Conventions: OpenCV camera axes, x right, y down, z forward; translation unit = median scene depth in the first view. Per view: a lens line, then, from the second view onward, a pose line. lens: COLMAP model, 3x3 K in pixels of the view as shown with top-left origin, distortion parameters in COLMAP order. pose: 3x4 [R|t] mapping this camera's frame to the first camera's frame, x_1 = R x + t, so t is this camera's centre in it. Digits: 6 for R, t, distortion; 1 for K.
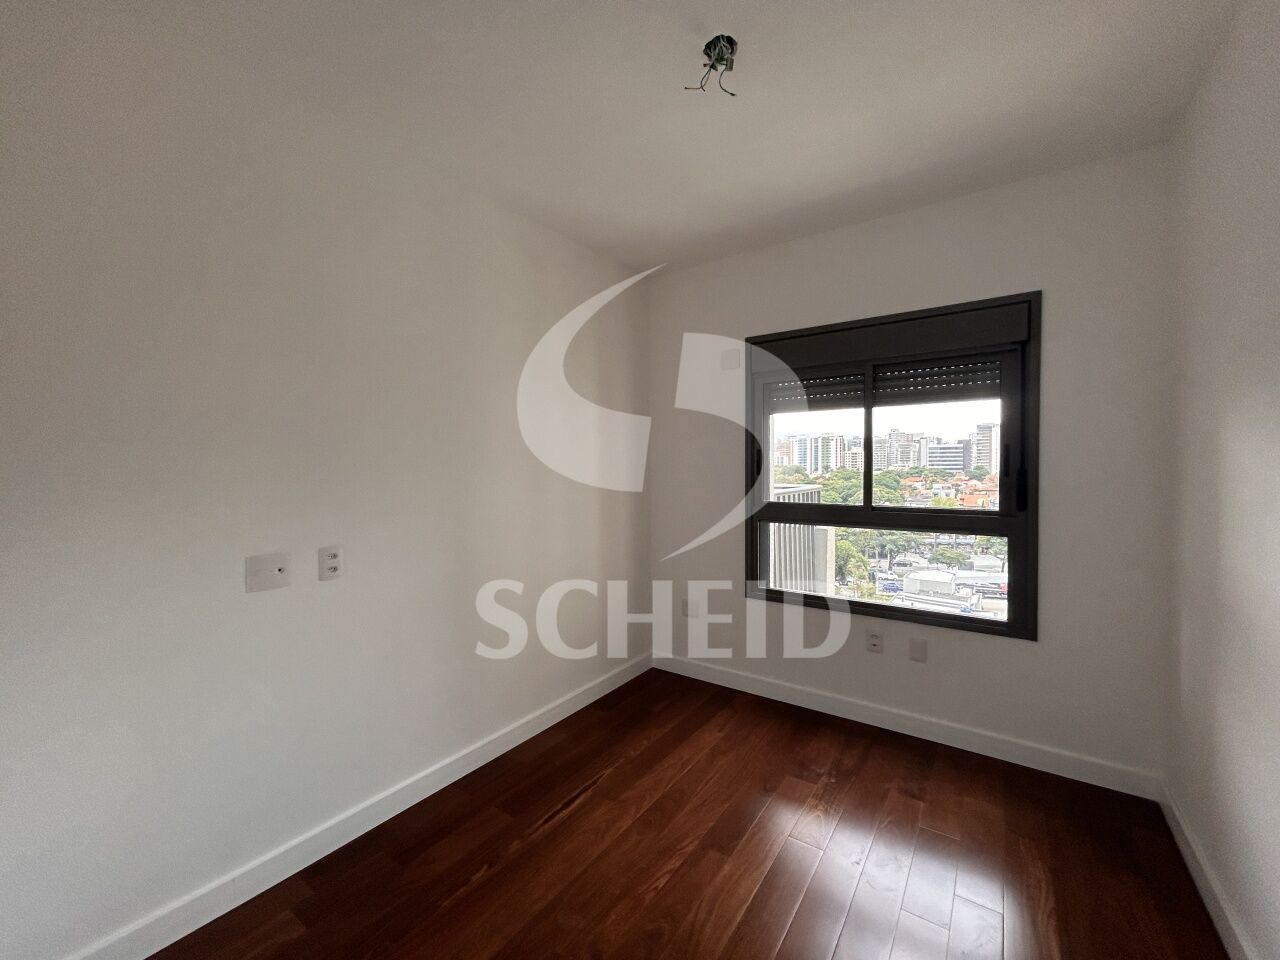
lens RADIAL K [[514.6, 0, 634.7], [0, 514.6, 478.6], [0, 0, 1]] dist [-0.000438, 0.001317]
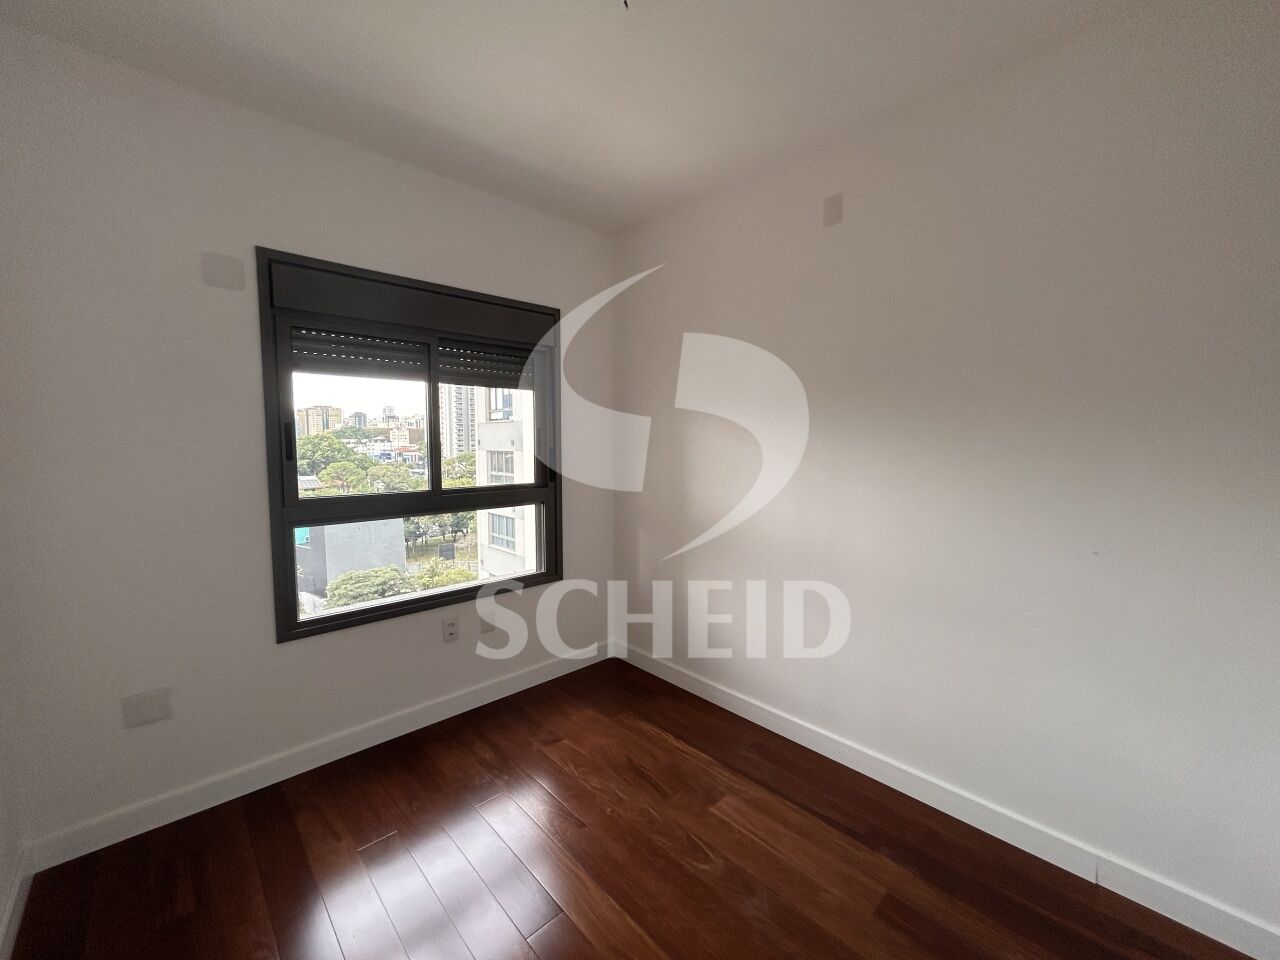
lens RADIAL K [[514.6, 0, 637.8], [0, 514.6, 478.9], [0, 0, 1]] dist [-0.000438, 0.001317]
pose [[0.196655, -0.068087, 0.978106, -0.405492], [0.016747, 0.997674, 0.066081, -0.023112], [-0.980330, 0.003385, 0.197338, 0.496109]]
